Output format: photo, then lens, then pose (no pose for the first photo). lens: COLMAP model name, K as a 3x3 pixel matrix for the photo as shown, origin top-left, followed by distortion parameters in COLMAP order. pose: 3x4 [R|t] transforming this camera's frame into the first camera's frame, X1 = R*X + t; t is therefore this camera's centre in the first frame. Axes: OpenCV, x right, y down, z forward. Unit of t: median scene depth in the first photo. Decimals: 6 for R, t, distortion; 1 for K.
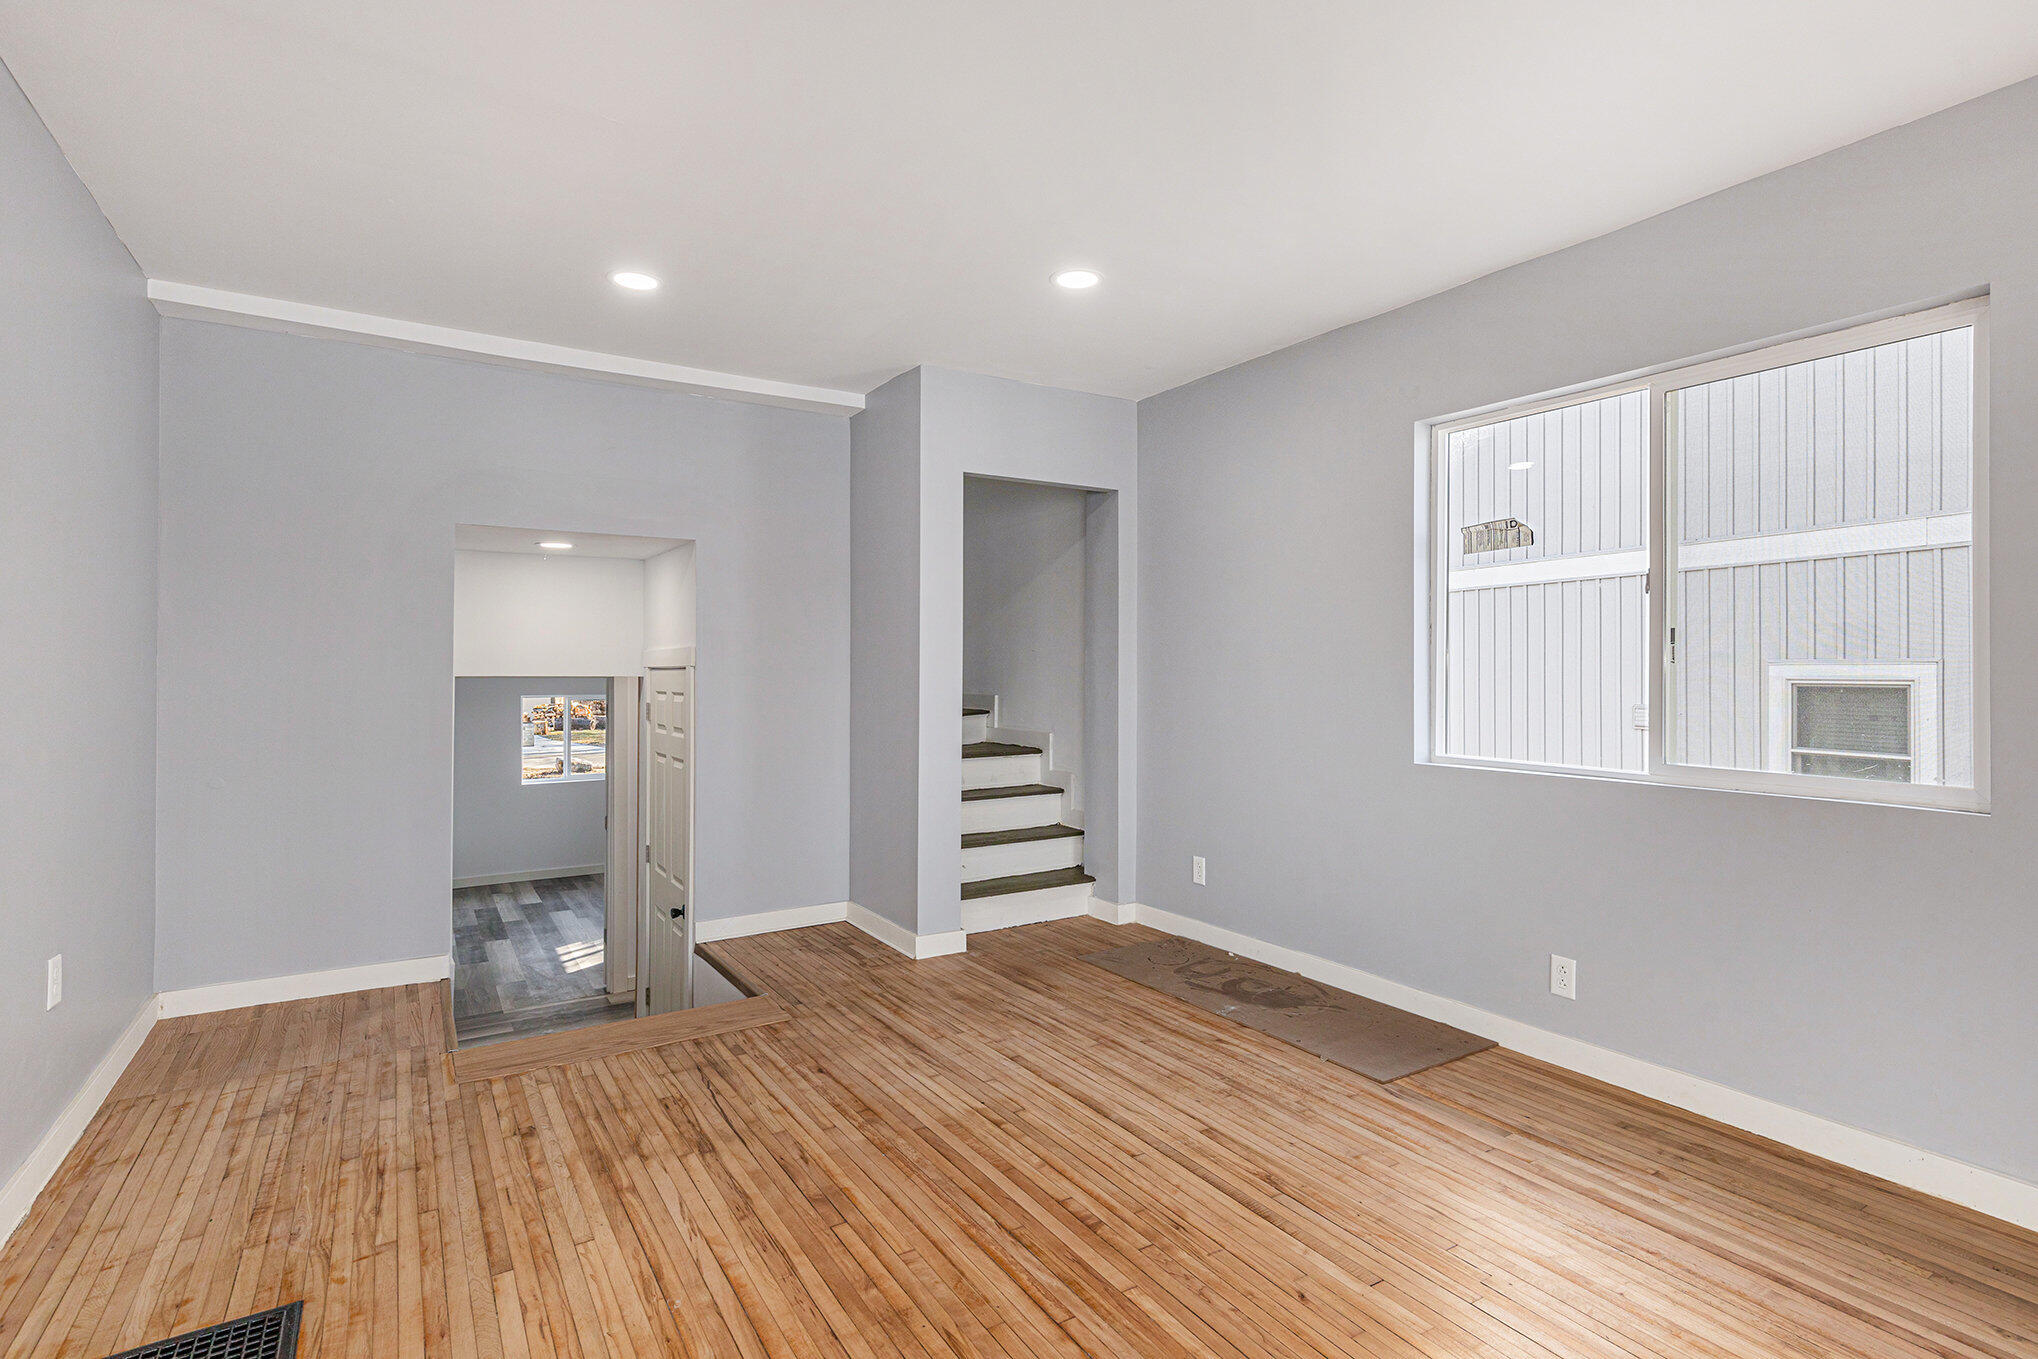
lens RADIAL K [[985.3, 0, 1019.0], [0, 985.3, 679.5], [0, 0, 1]] dist [0.000016, -0.000025]
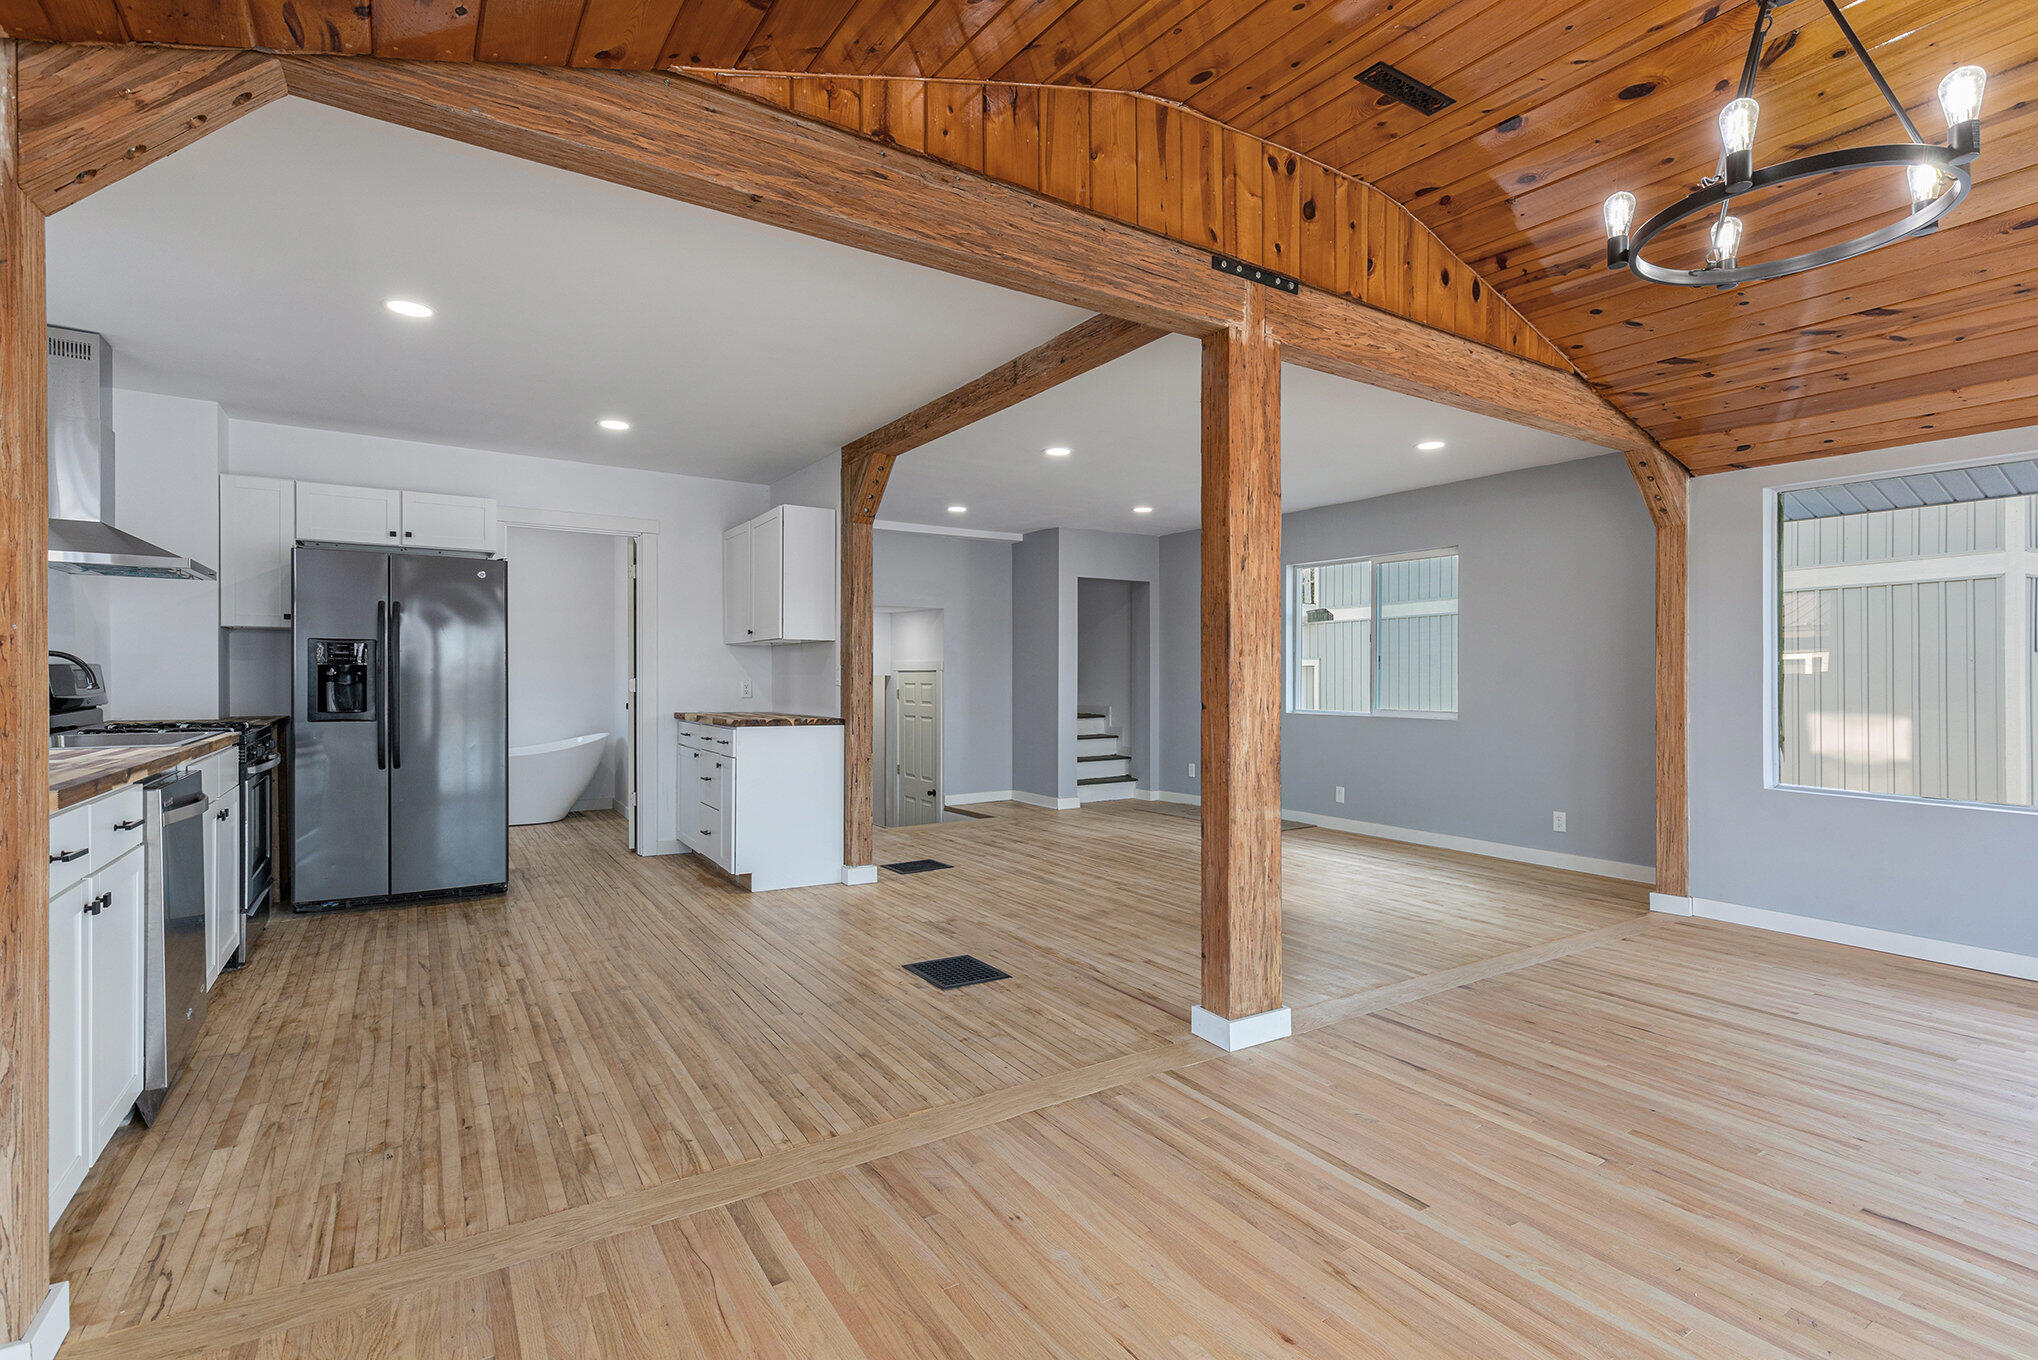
lens RADIAL K [[1021.2, 0, 1019.0], [0, 1021.2, 680.0], [0, 0, 1]] dist [0.000231, -0.000002]
pose [[0.999366, -0.002398, 0.035508, -0.251728], [0.002448, 0.999996, -0.001358, 0.008849], [-0.035505, 0.001444, 0.999368, -1.114036]]
